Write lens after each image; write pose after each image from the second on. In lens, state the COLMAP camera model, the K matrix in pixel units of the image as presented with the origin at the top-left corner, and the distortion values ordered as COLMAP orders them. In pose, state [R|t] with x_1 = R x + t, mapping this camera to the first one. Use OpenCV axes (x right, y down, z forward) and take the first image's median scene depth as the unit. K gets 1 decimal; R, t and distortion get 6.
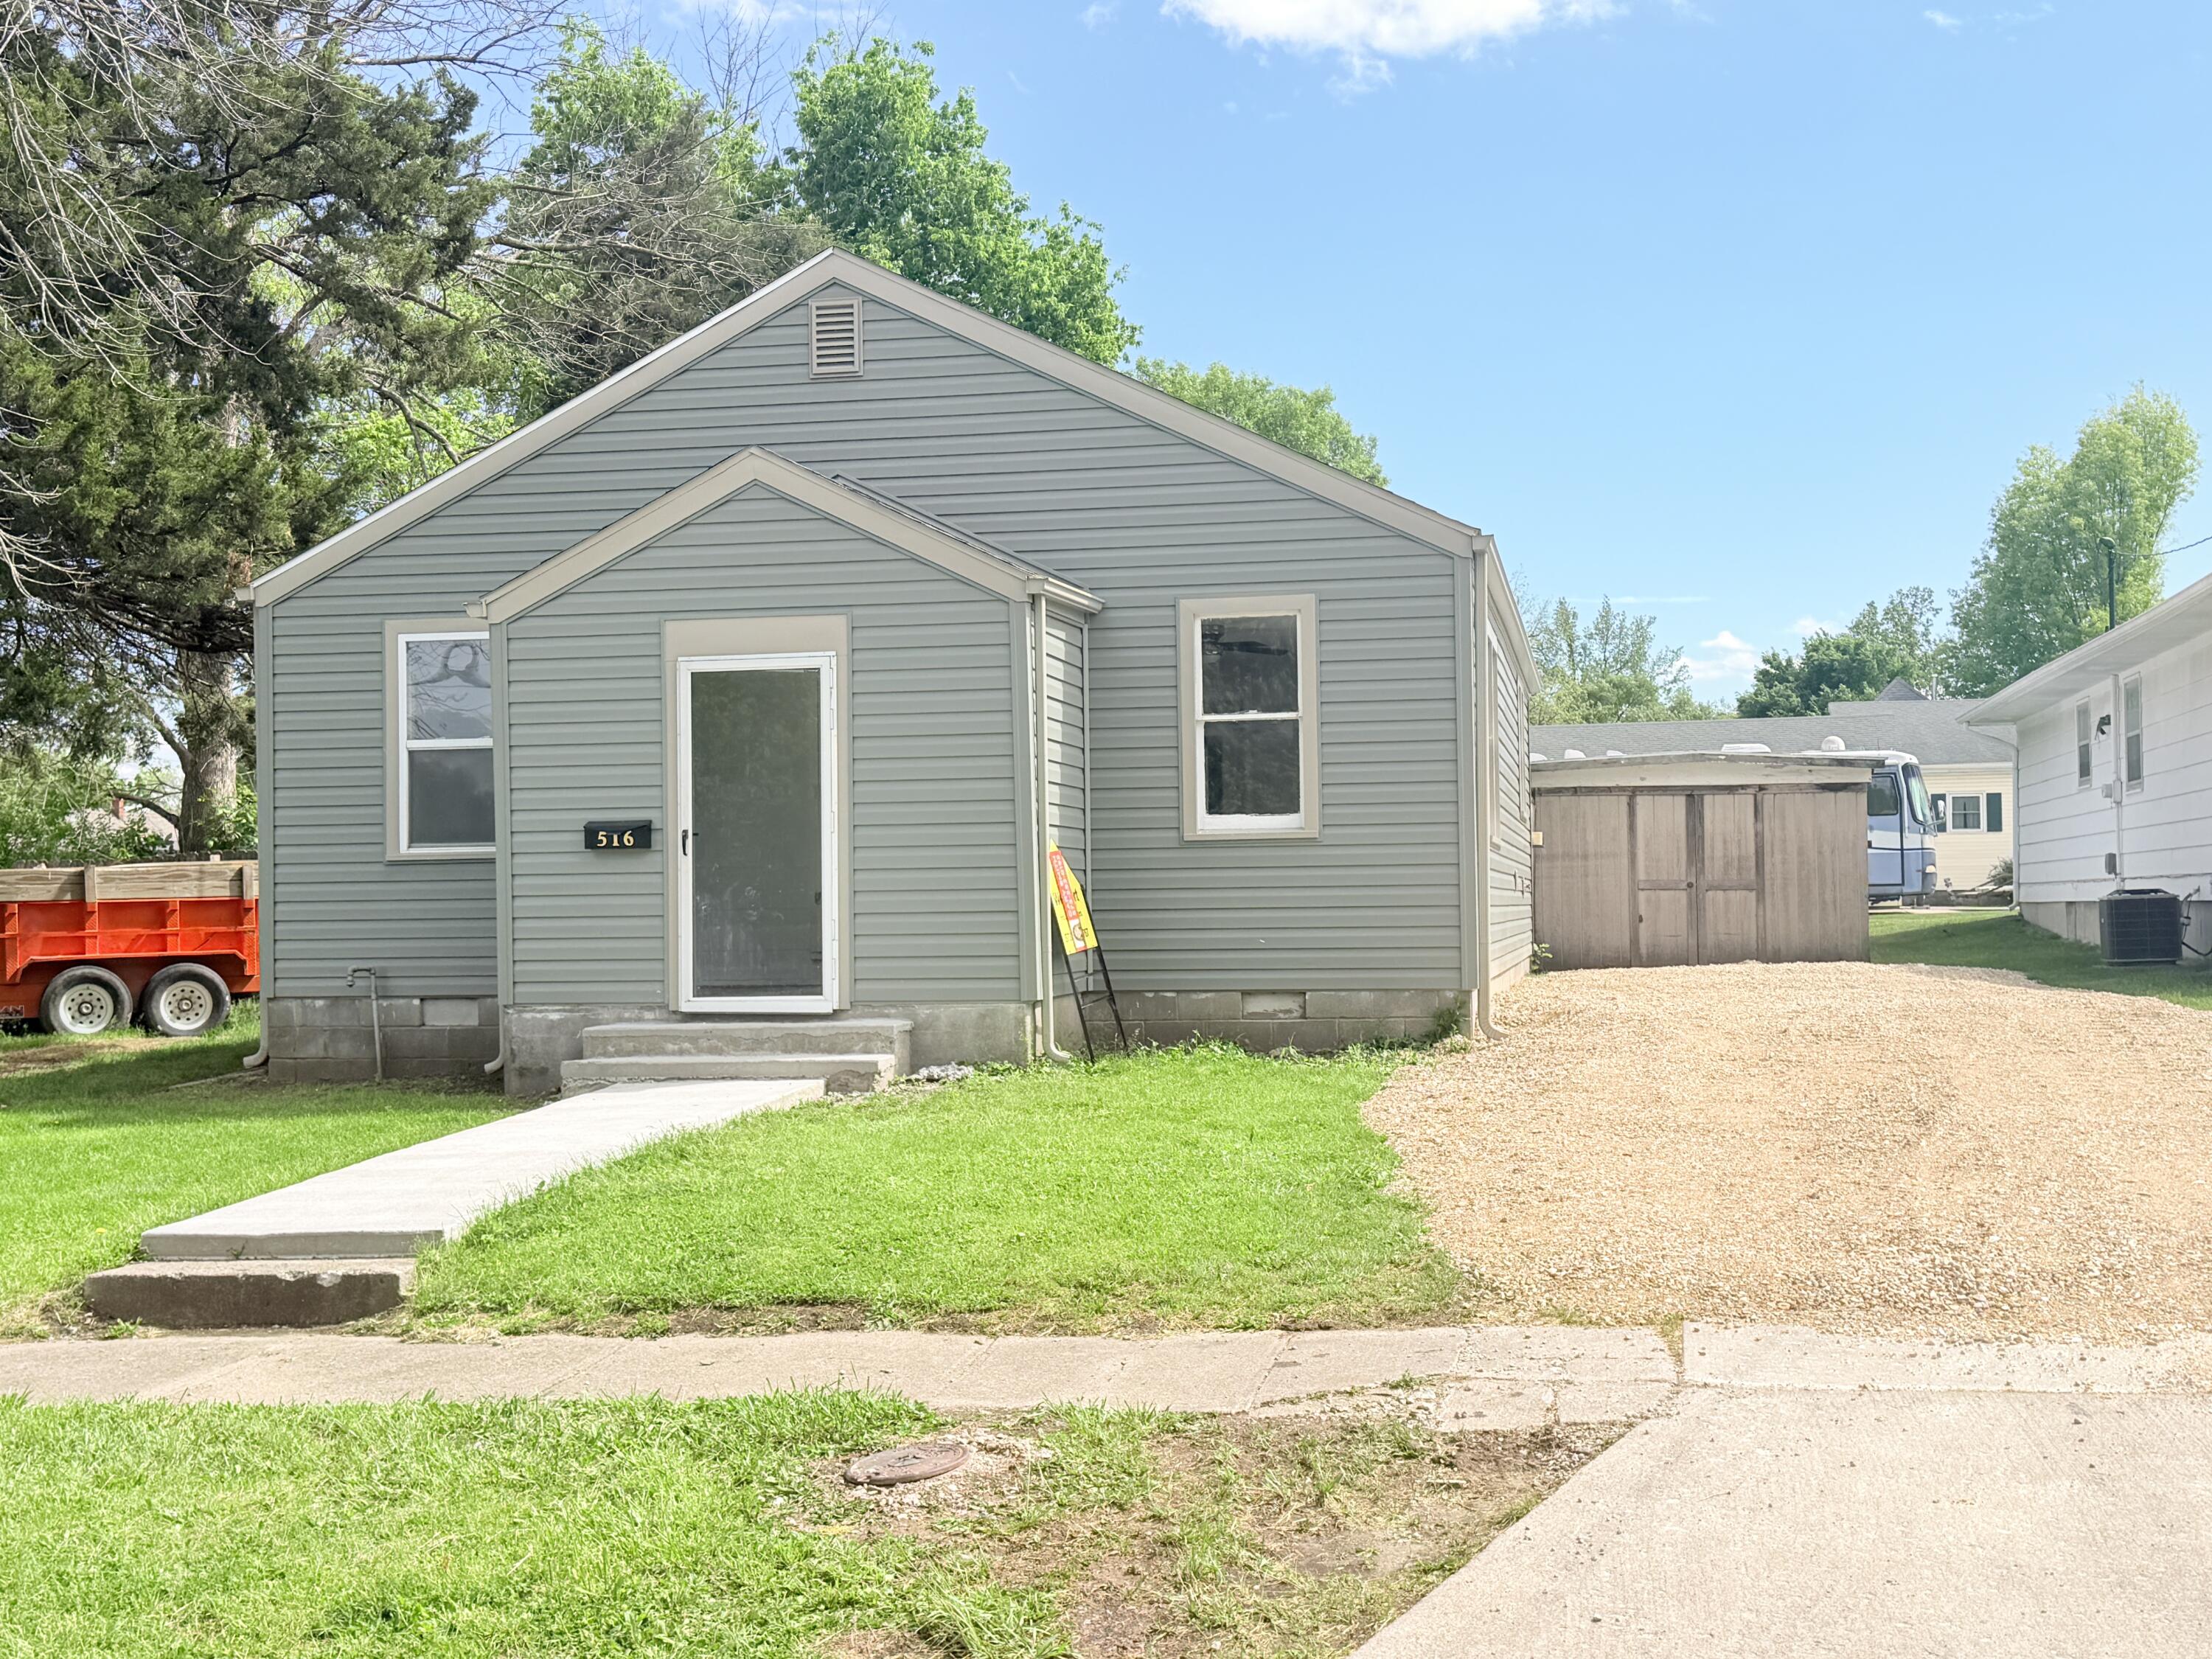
lens RADIAL K [[2488.6, 0, 1108.1], [0, 2488.6, 834.6], [0, 0, 1]] dist [0.141909, 0.000000]
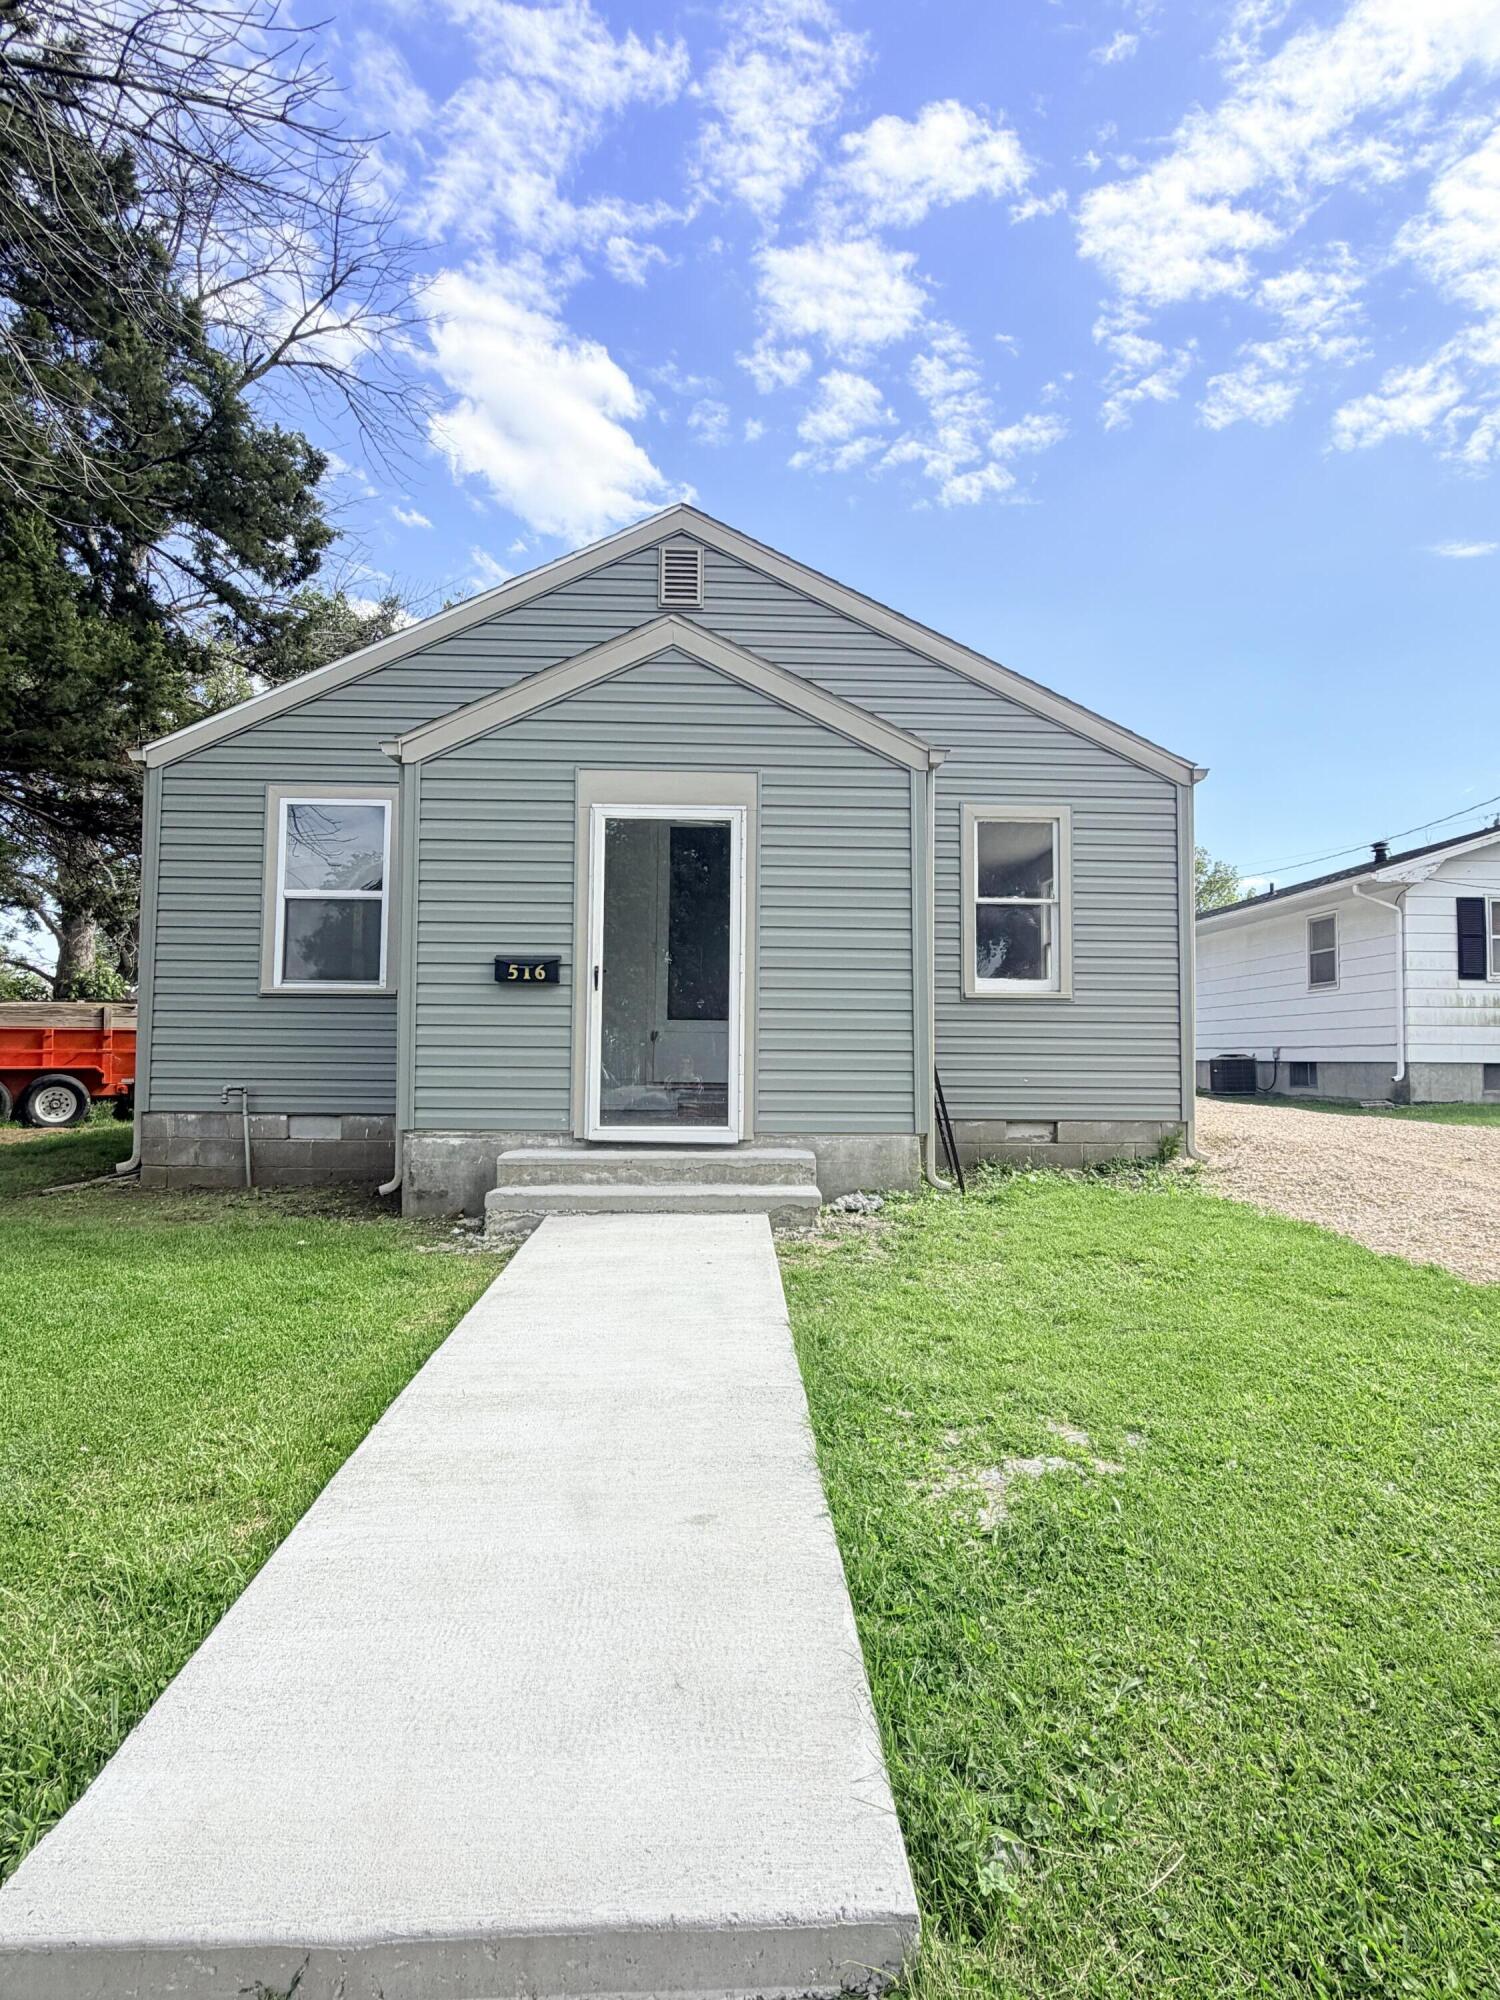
lens RADIAL K [[1062.6, 0, 755.7], [0, 1062.6, 997.6], [0, 0, 1]] dist [0.007536, 0.001760]
pose [[0.971908, 0.035927, 0.232602, -0.197216], [-0.030199, 0.999148, -0.028140, 0.020810], [-0.233414, 0.020325, 0.972165, 0.522348]]
